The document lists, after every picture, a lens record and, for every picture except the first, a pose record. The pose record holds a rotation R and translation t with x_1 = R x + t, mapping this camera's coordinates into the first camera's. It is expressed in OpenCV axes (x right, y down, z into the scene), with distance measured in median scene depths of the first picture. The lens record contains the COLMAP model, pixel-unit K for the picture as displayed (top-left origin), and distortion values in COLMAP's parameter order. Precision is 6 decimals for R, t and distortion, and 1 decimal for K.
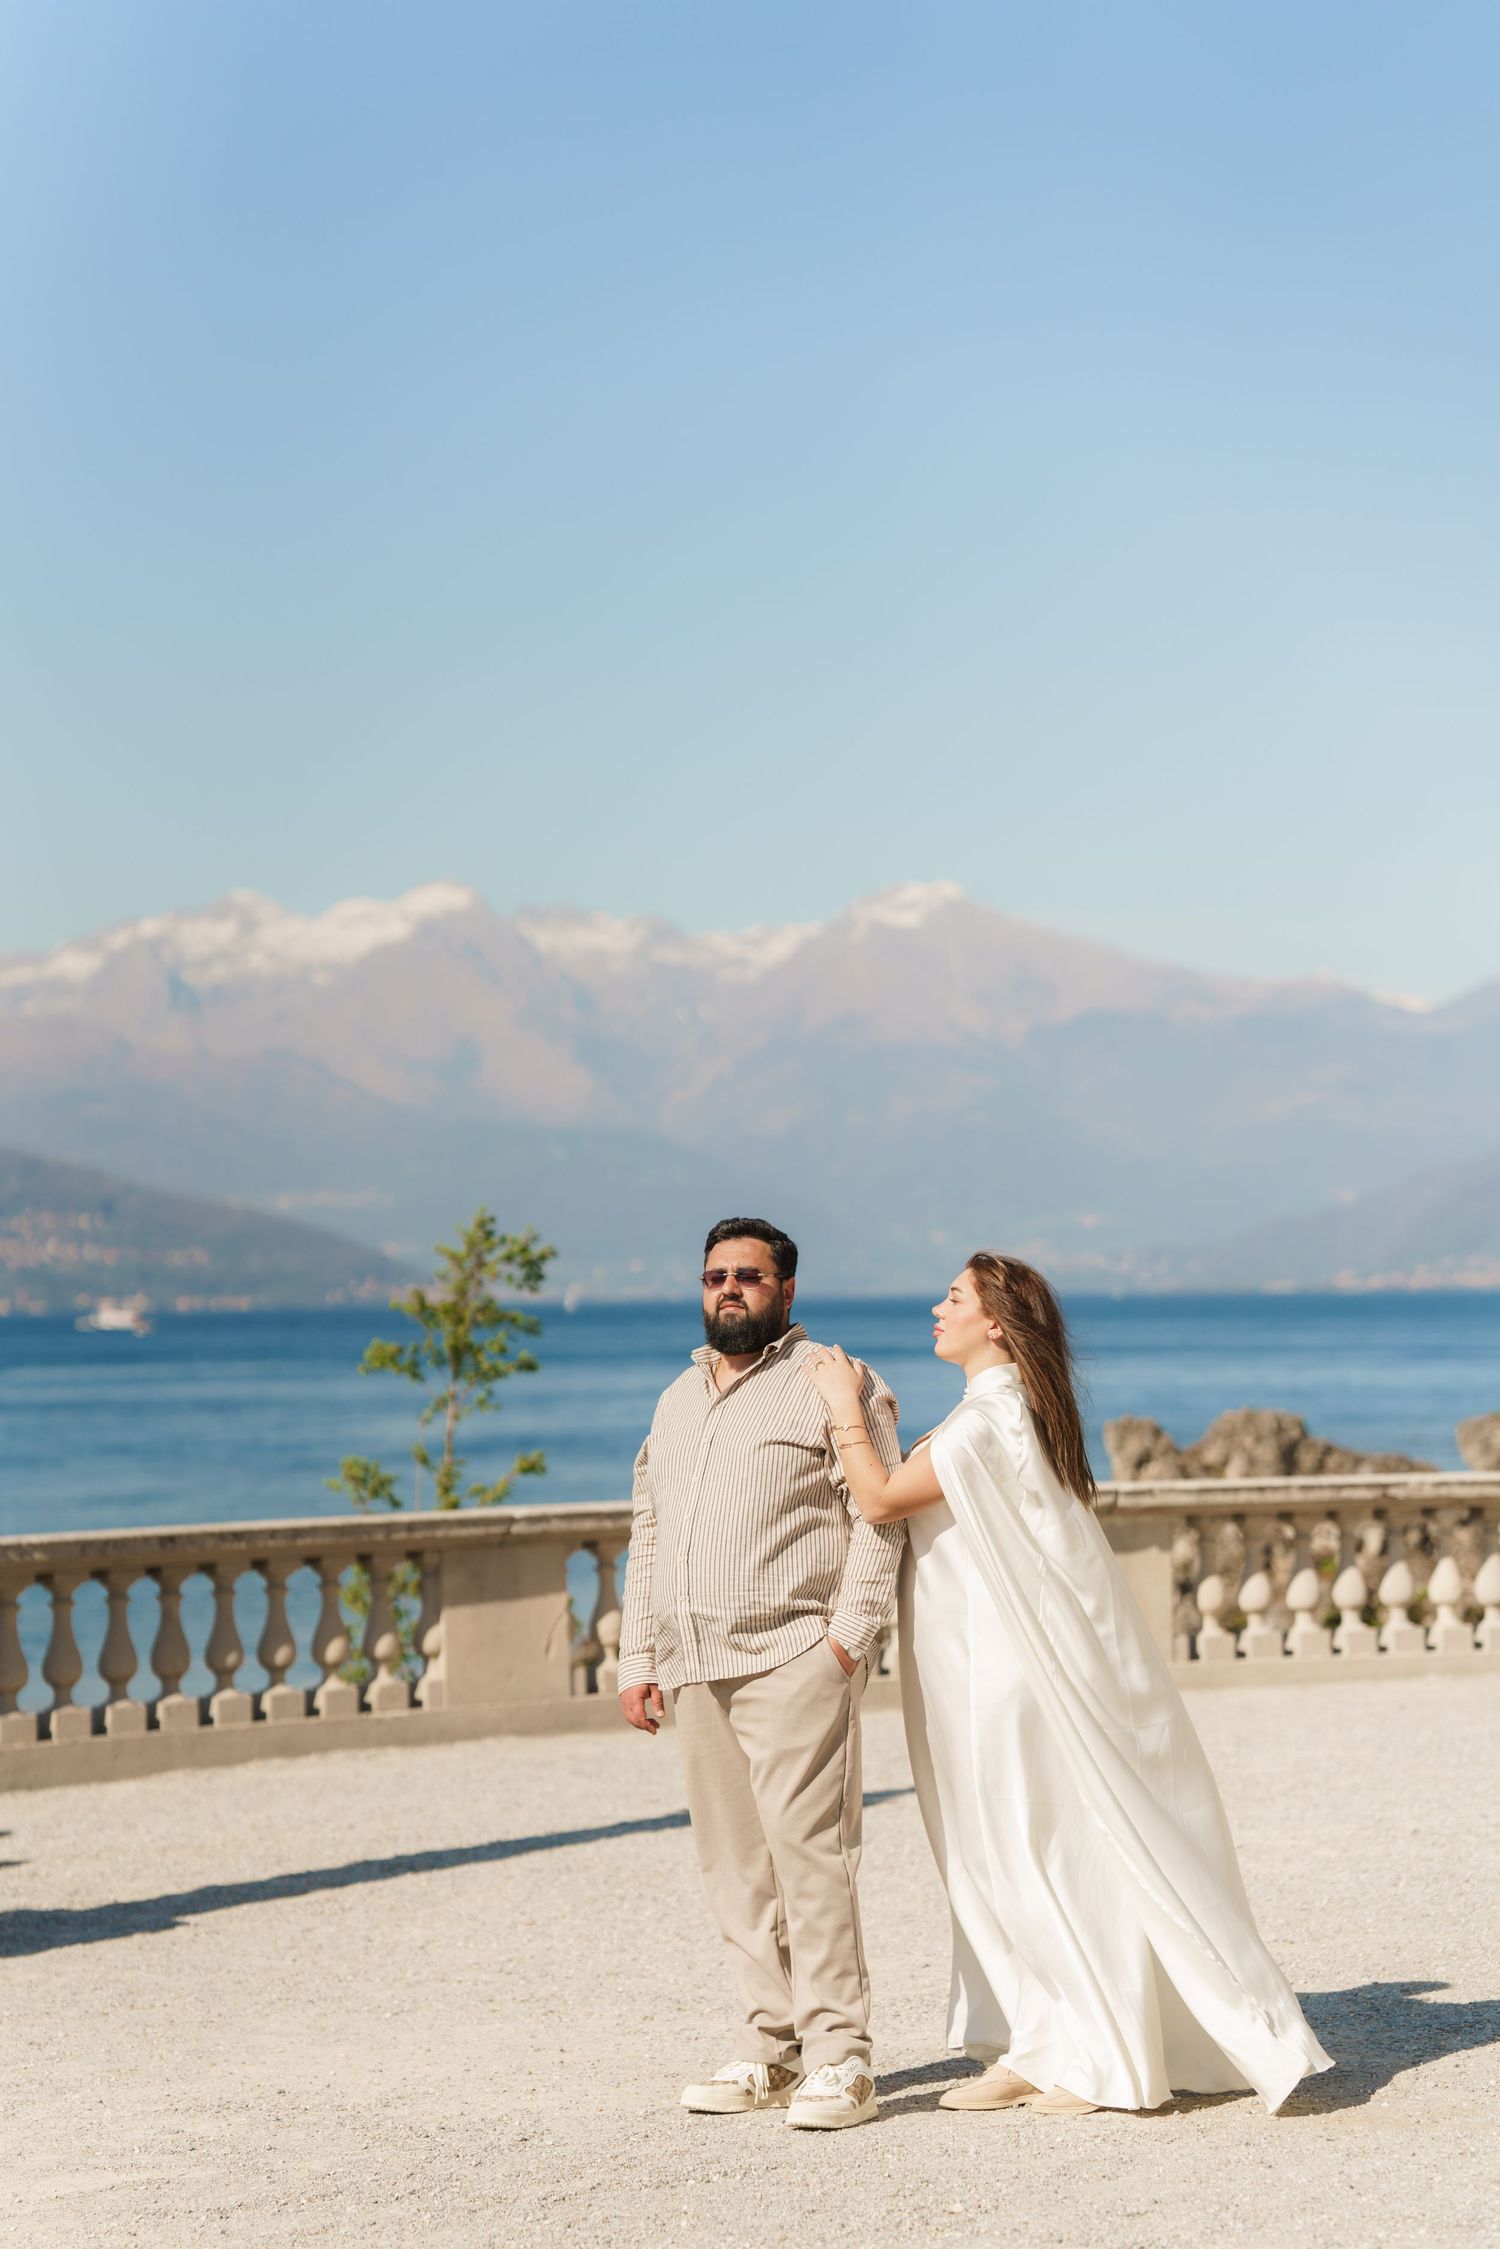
lens RADIAL K [[5283.1, 0, 744.3], [0, 5283.1, 1160.5], [0, 0, 1]] dist [0.688940, 0.573024]
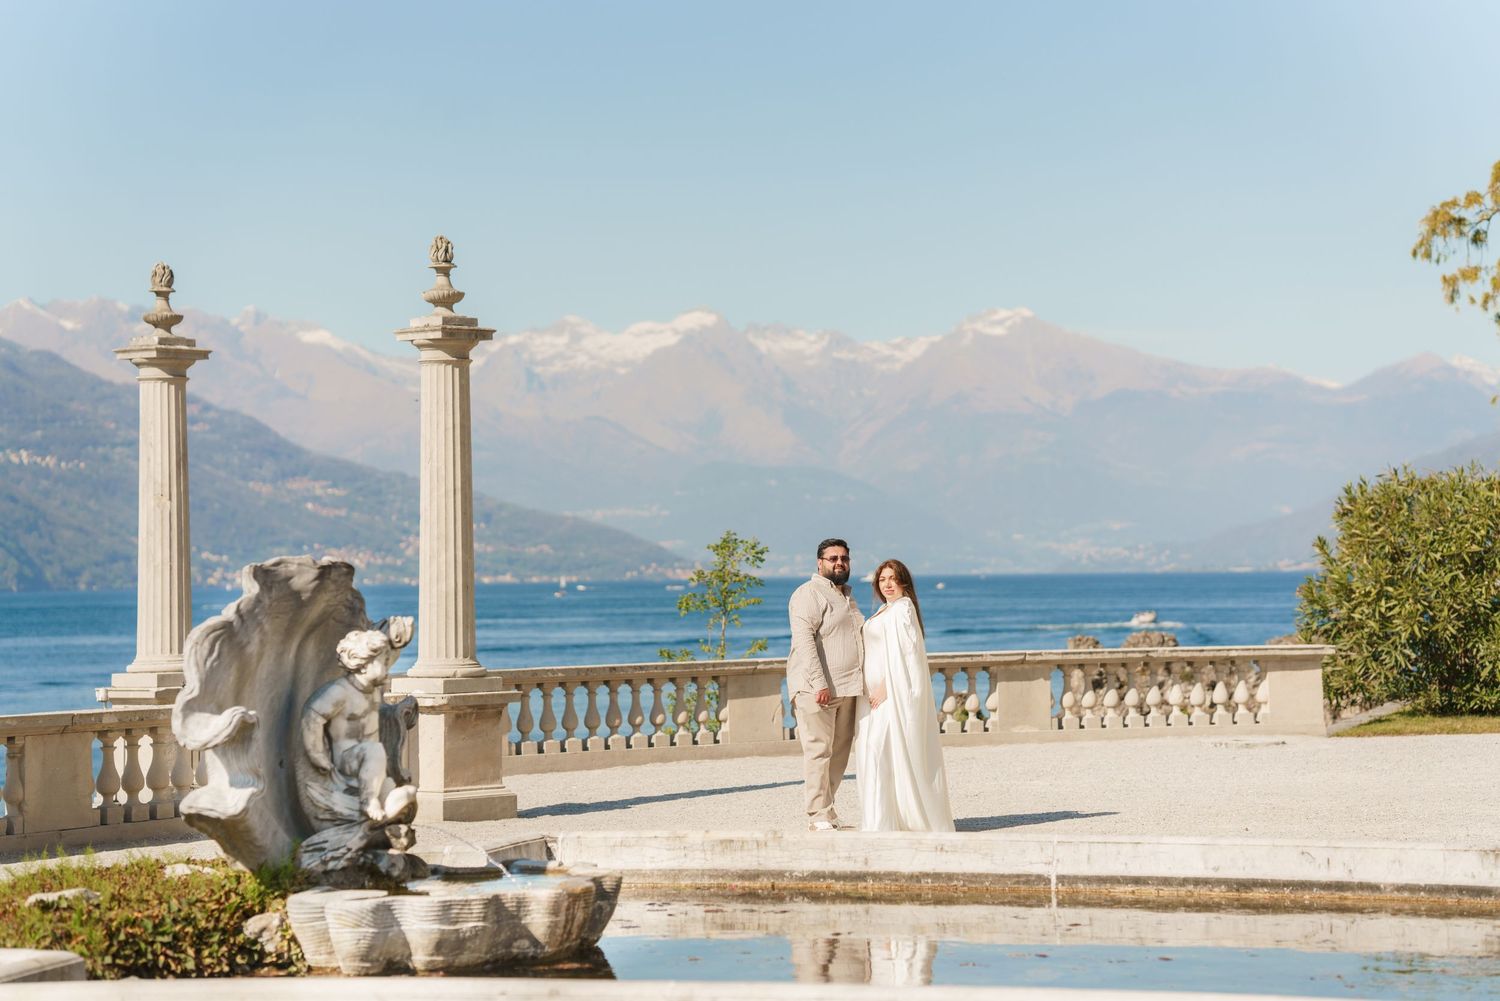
lens RADIAL K [[3523.7, 0, 745.1], [0, 3523.7, 512.6], [0, 0, 1]] dist [0.688940, 0.573024]
pose [[0.999081, -0.000596, -0.042850, 0.016648], [0.000932, 0.999969, 0.007817, -0.009793], [0.042844, -0.007850, 0.999051, -0.528181]]
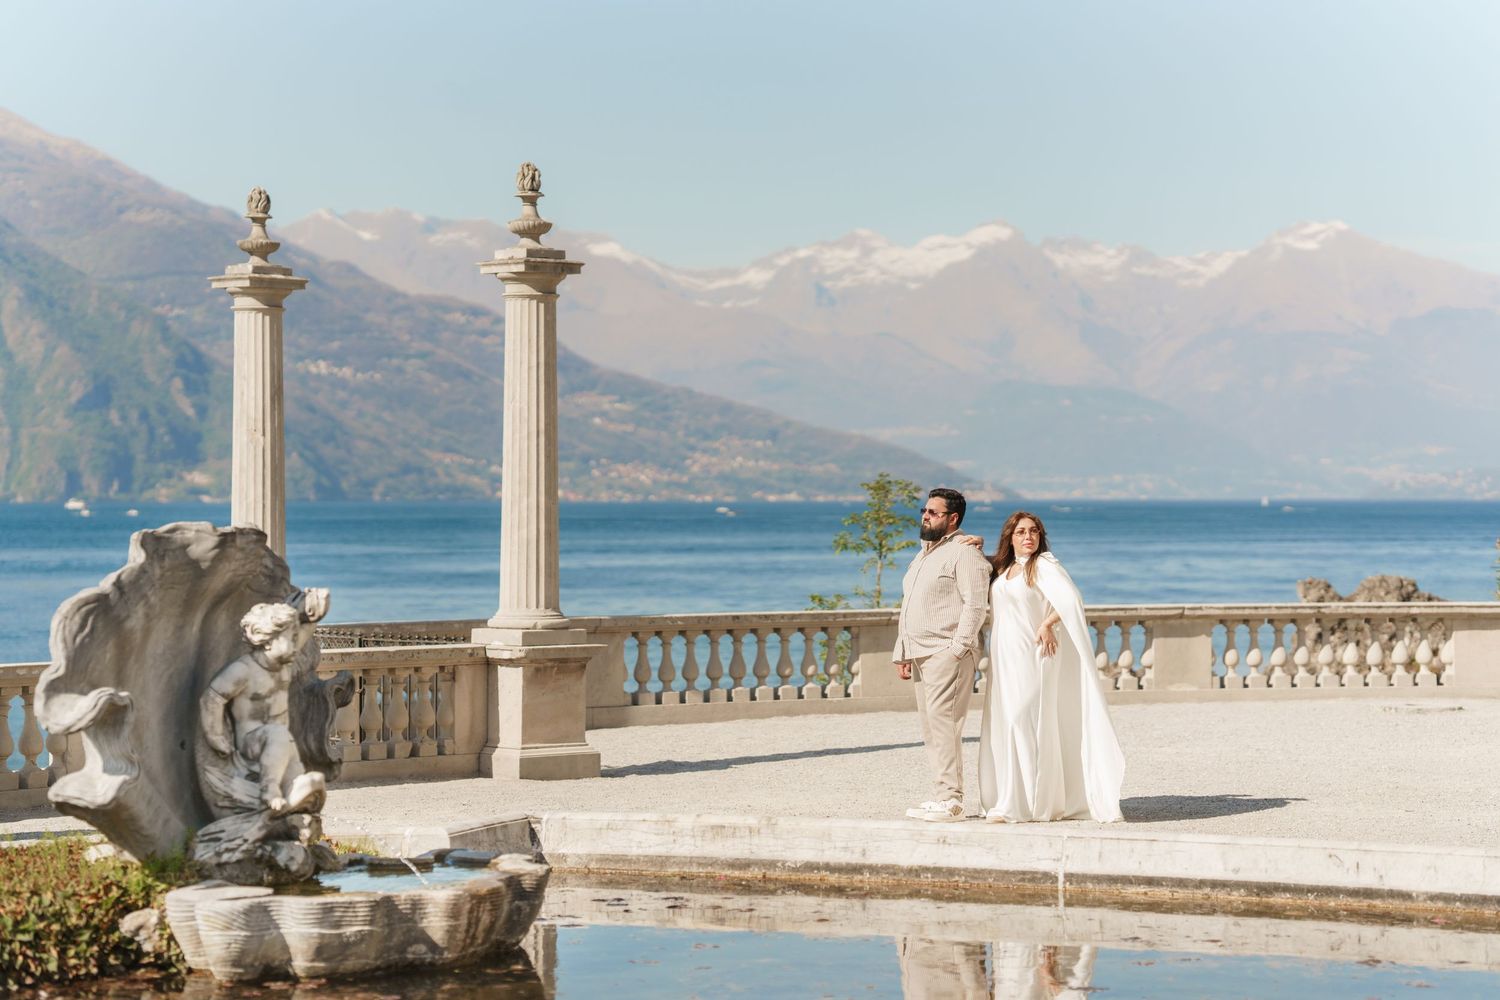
lens RADIAL K [[3590.2, 0, 763.1], [0, 3590.2, 520.0], [0, 0, 1]] dist [0.668736, 0.739547]
pose [[0.992262, 0.016032, -0.123125, 0.084802], [-0.011979, 0.999364, 0.033587, -0.020050], [0.123585, -0.031852, 0.991823, -0.473527]]
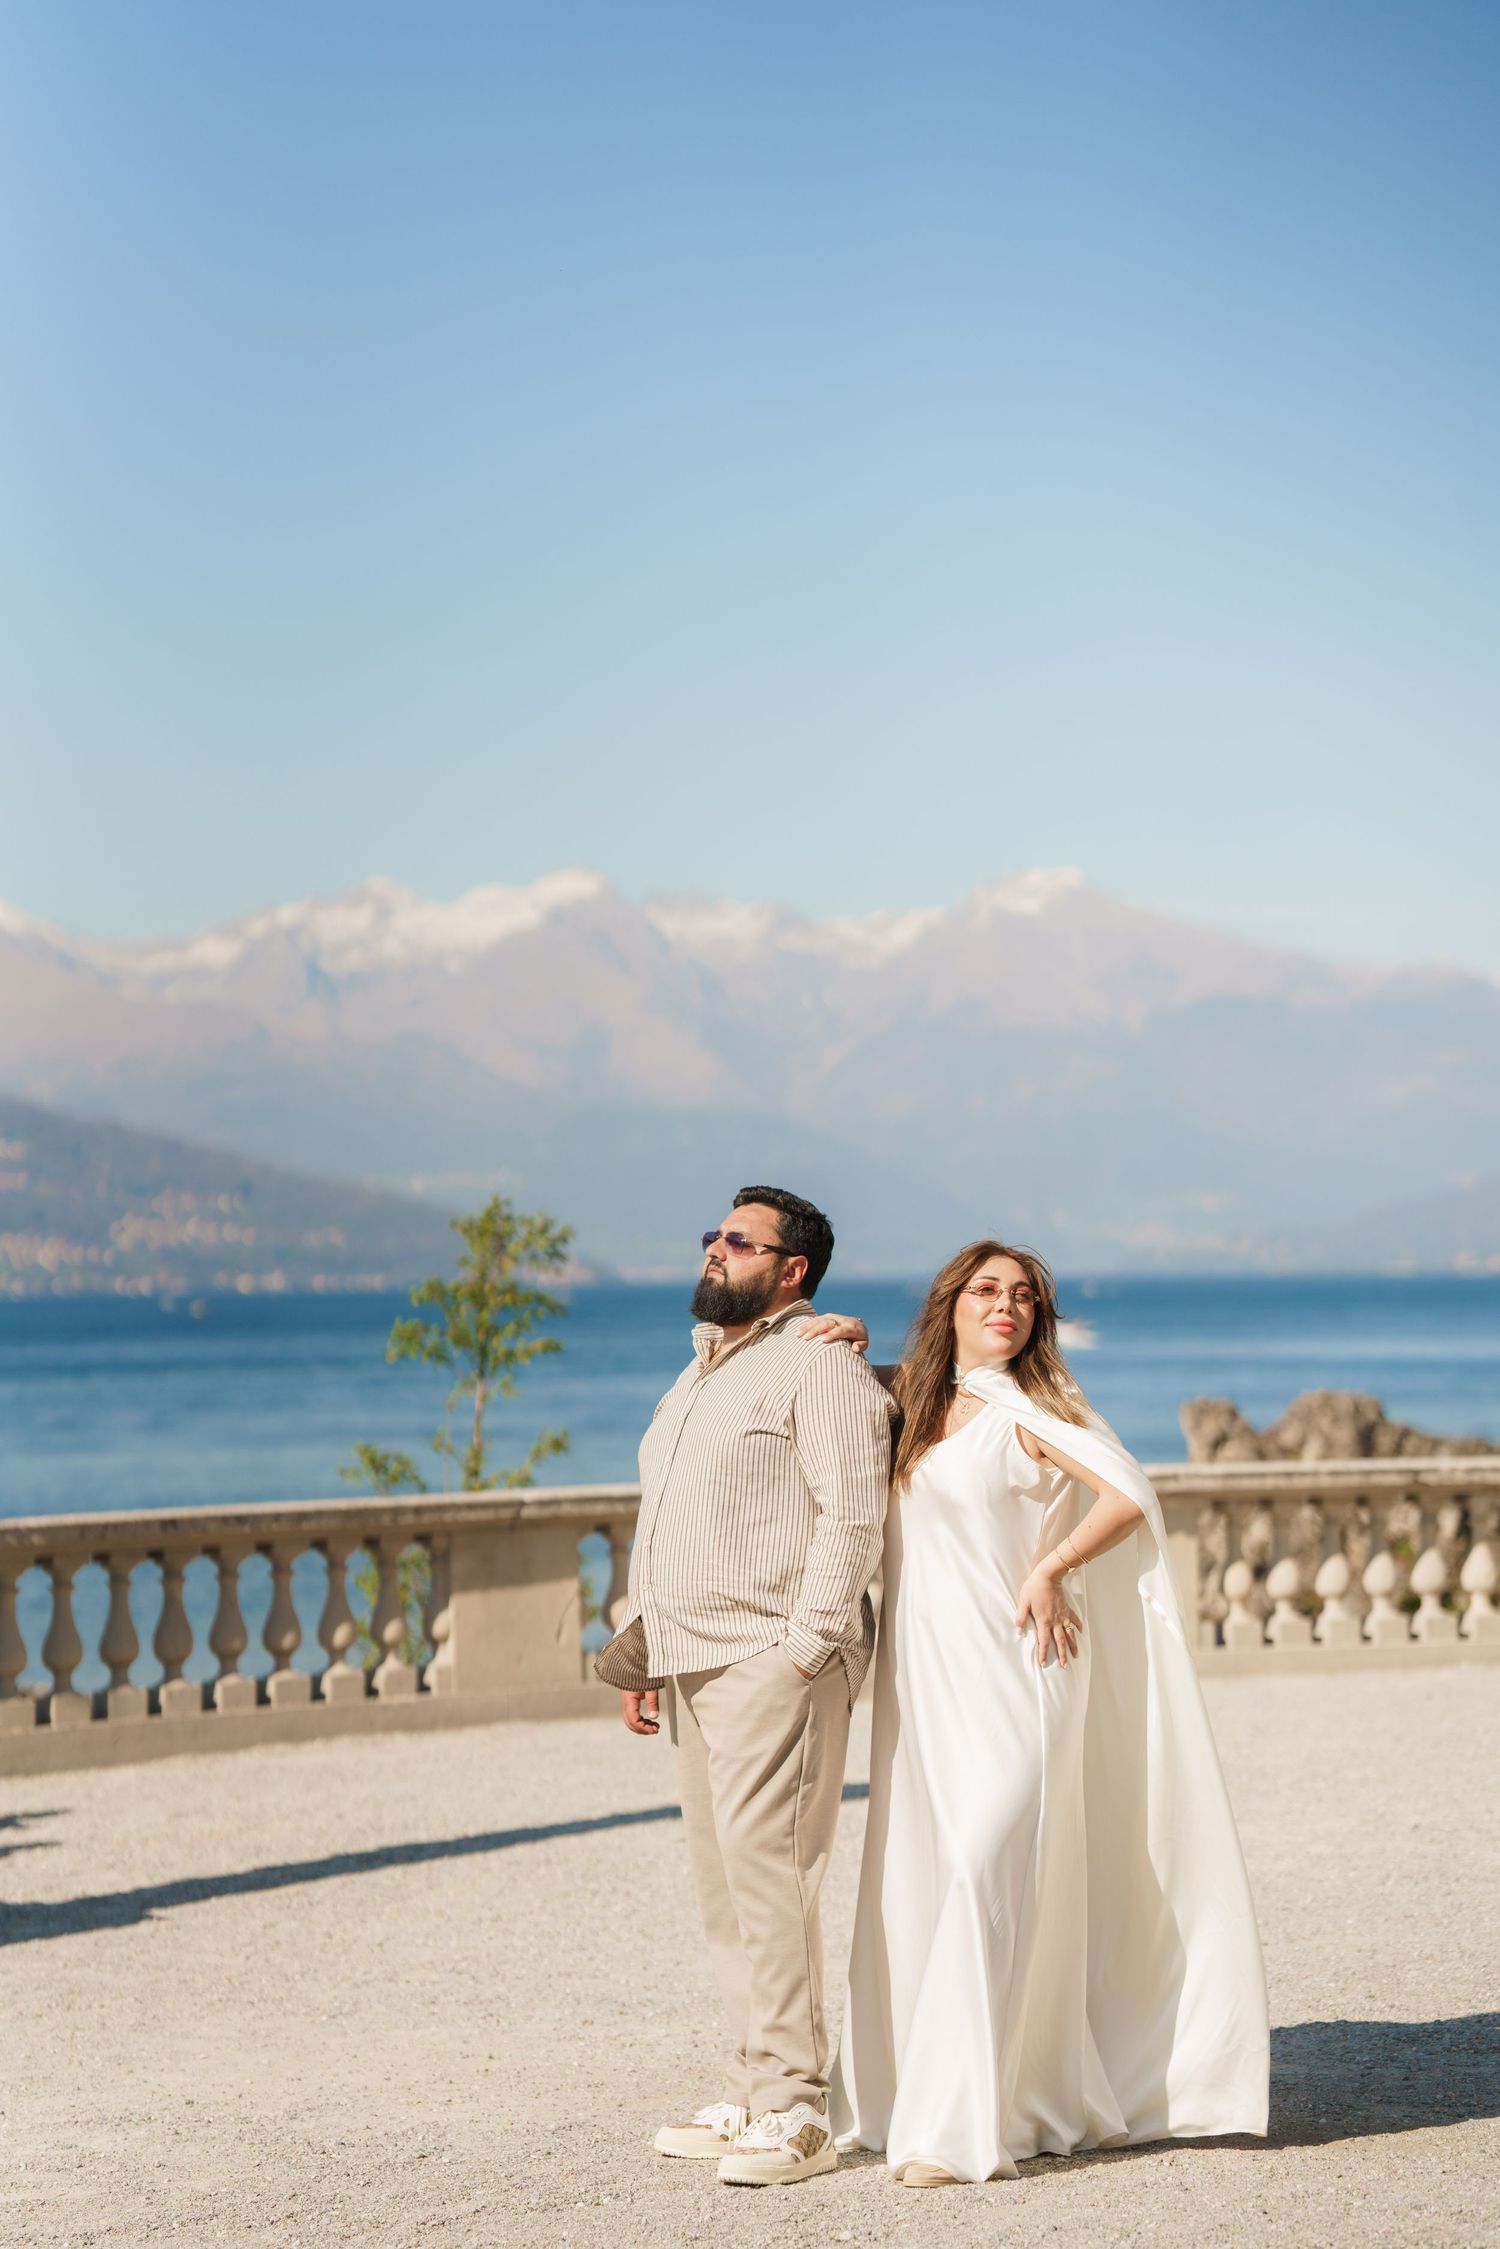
lens RADIAL K [[5183.1, 0, 745.4], [0, 5183.1, 1133.6], [0, 0, 1]] dist [0.697053, 0.659139]
pose [[0.999681, 0.001017, -0.025224, 0.022072], [-0.001065, 0.999998, -0.001878, 0.000550], [0.025222, 0.001904, 0.999680, 0.029479]]
